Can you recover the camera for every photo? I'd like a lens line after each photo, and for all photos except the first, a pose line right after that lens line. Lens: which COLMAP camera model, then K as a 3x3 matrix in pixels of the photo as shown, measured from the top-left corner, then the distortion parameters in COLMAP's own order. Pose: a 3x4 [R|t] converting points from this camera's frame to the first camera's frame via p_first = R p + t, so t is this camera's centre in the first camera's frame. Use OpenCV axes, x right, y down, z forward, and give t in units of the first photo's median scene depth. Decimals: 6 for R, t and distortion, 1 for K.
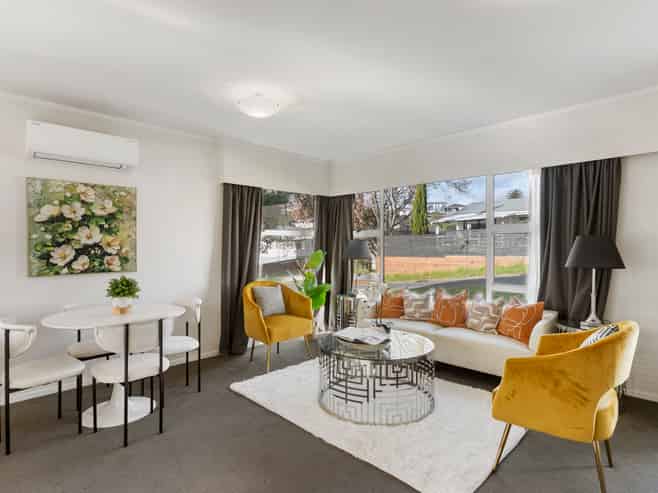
lens RADIAL K [[361.8, 0, 332.3], [0, 361.8, 247.6], [0, 0, 1]] dist [0.001921, -0.000316]
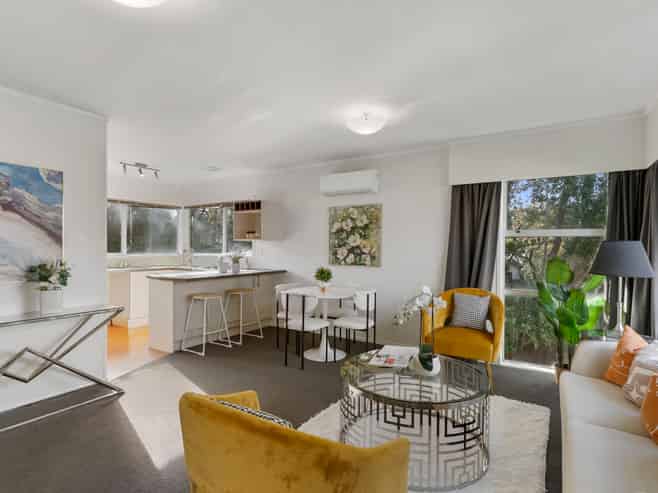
lens RADIAL K [[361.8, 0, 331.4], [0, 361.8, 248.4], [0, 0, 1]] dist [0.001921, -0.000316]
pose [[0.186356, 0.014936, -0.982369, 0.791473], [-0.013438, 0.999830, 0.012653, -0.017877], [0.982390, 0.010843, 0.186525, 0.628854]]
